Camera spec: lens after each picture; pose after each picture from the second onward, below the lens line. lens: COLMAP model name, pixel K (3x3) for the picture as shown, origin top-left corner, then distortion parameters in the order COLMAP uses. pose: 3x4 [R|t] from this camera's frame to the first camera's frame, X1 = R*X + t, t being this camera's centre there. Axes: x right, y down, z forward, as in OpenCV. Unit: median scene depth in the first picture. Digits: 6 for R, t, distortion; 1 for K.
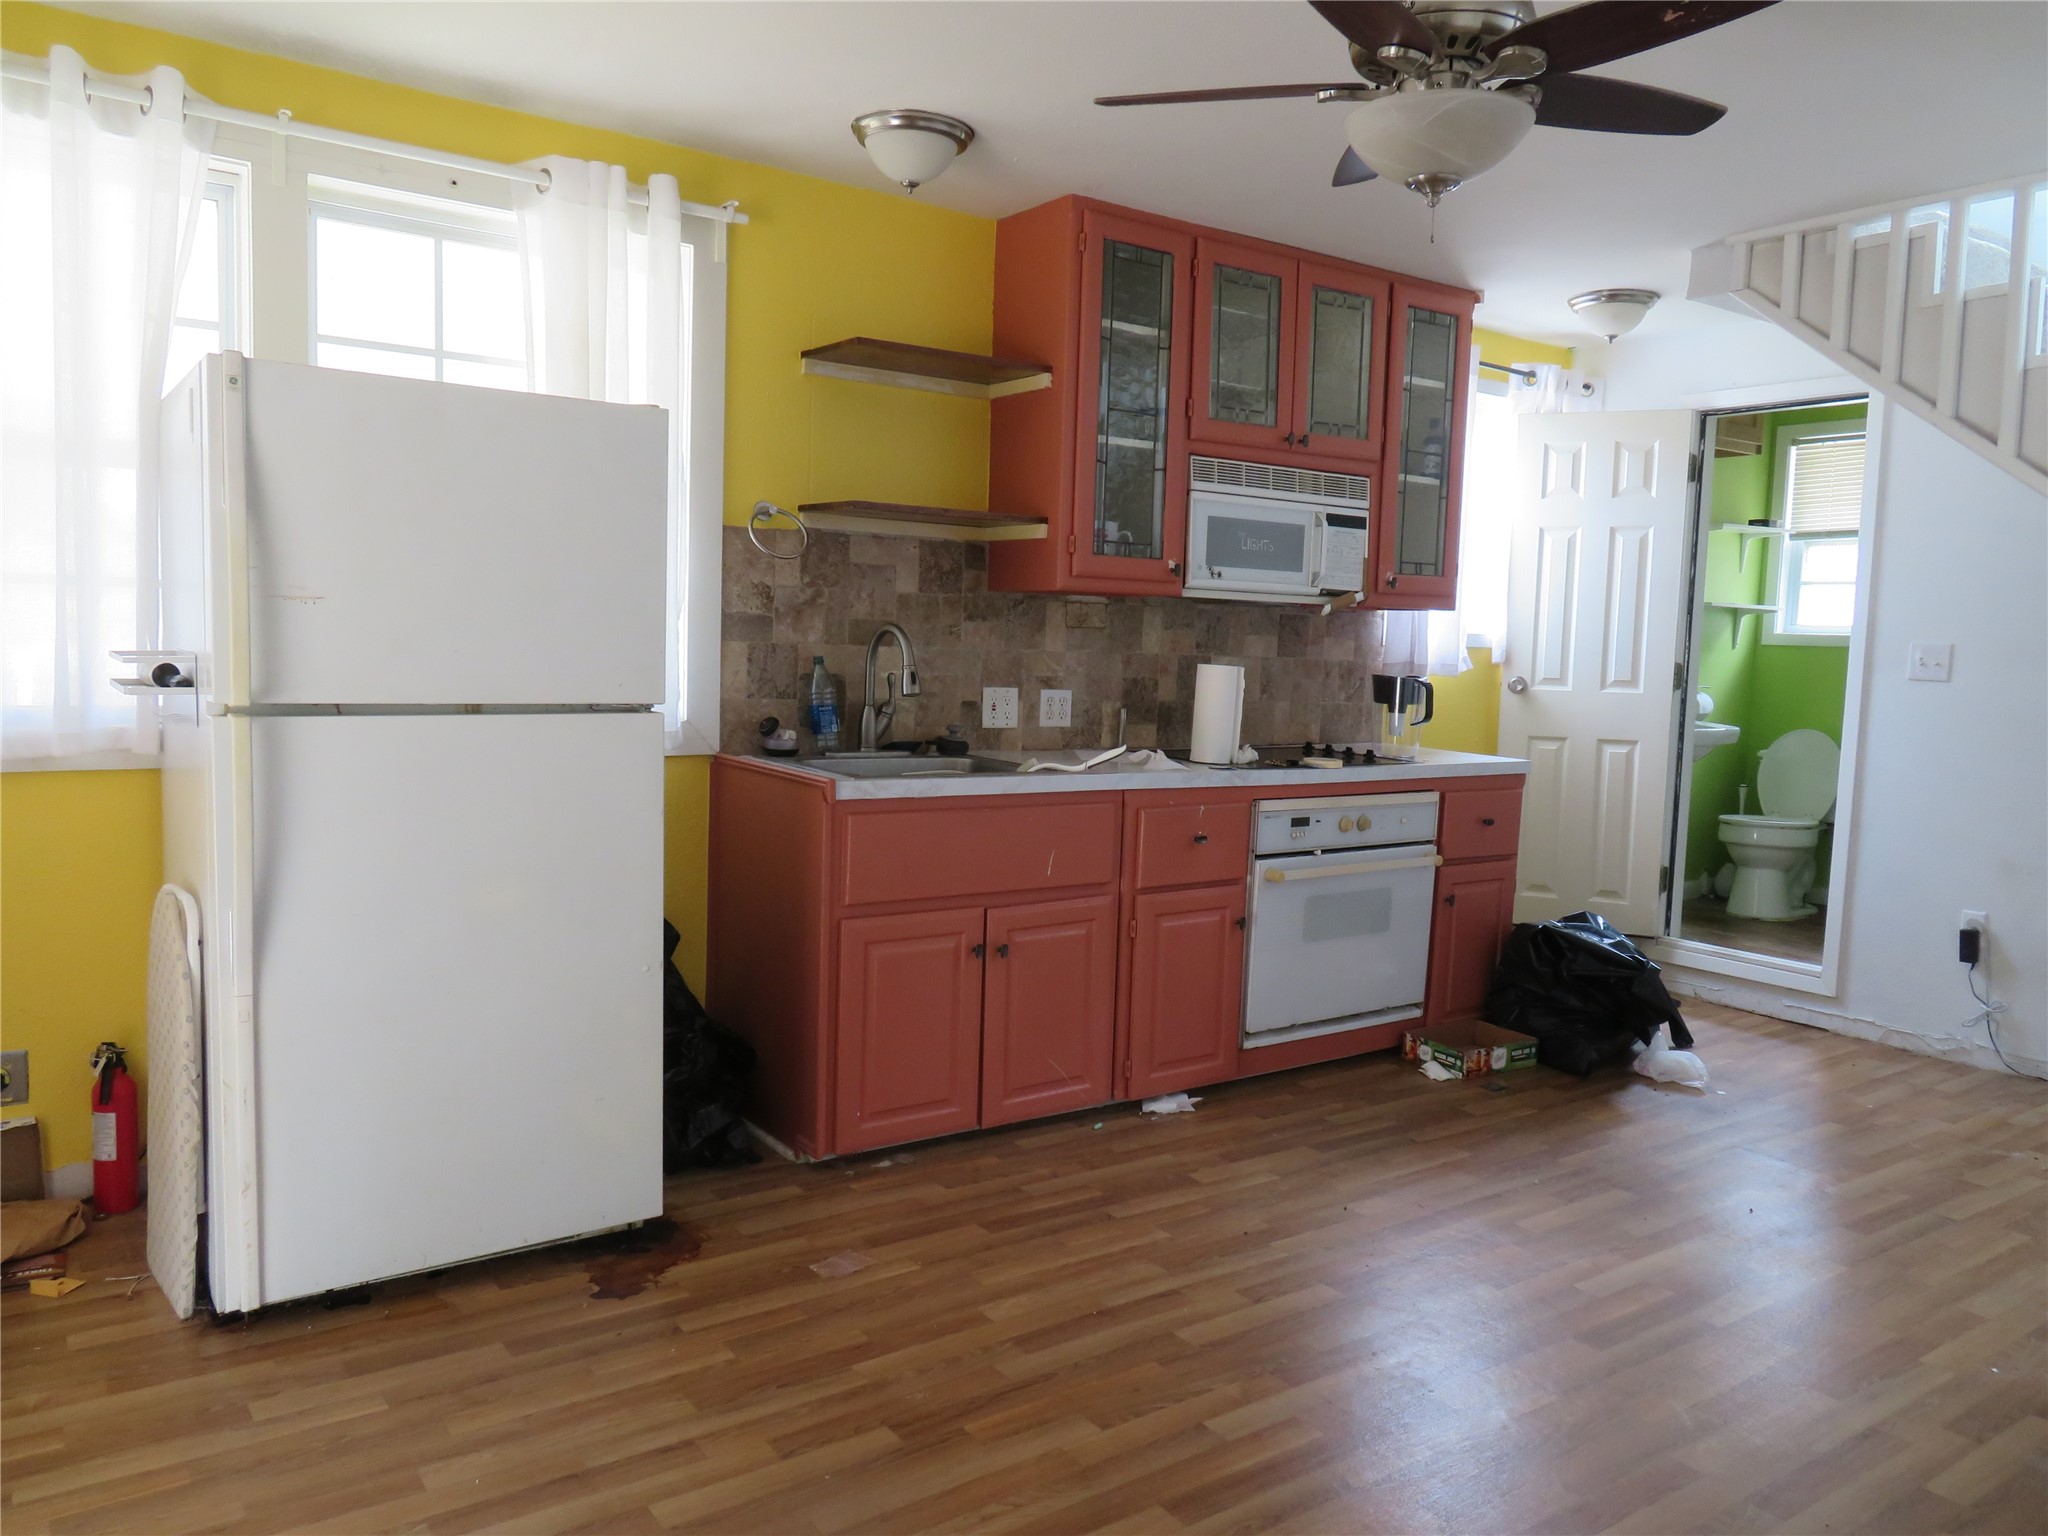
lens RADIAL K [[1420.5, 0, 978.4], [0, 1420.5, 768.3], [0, 0, 1]] dist [-0.028104, 0.002575]
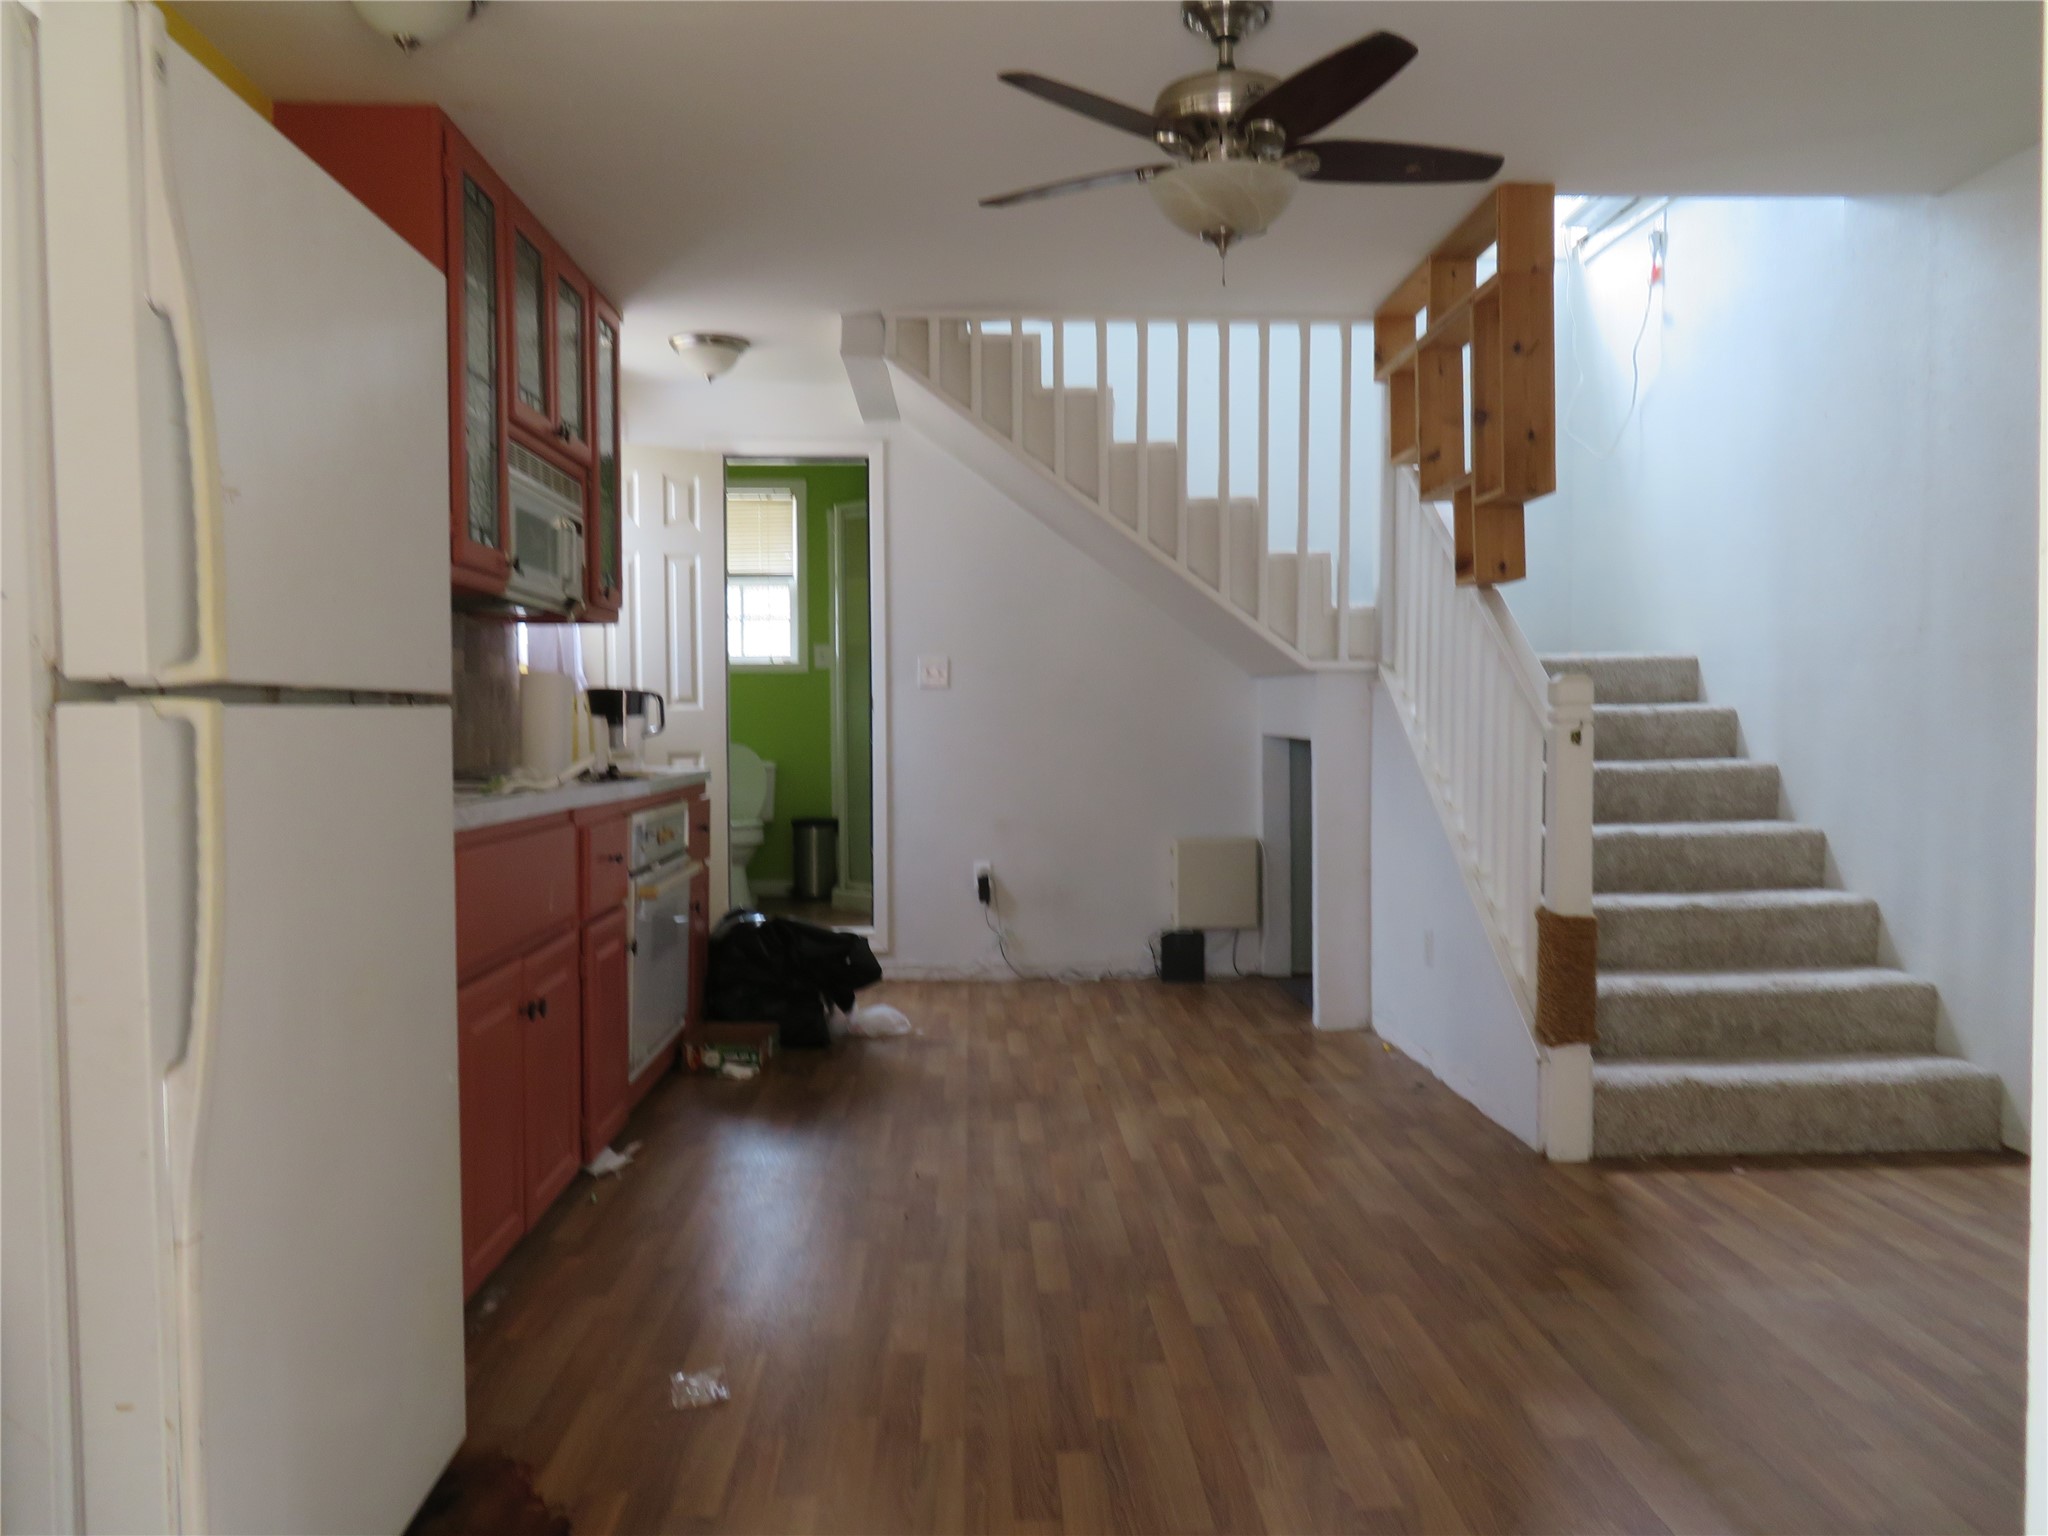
lens RADIAL K [[1473.7, 0, 968.0], [0, 1473.7, 770.6], [0, 0, 1]] dist [0.200879, -0.436441]
pose [[0.546477, -0.054130, 0.835723, -0.473481], [0.093982, 0.995569, 0.003029, 0.011275], [-0.832184, 0.076888, 0.549143, 0.258028]]
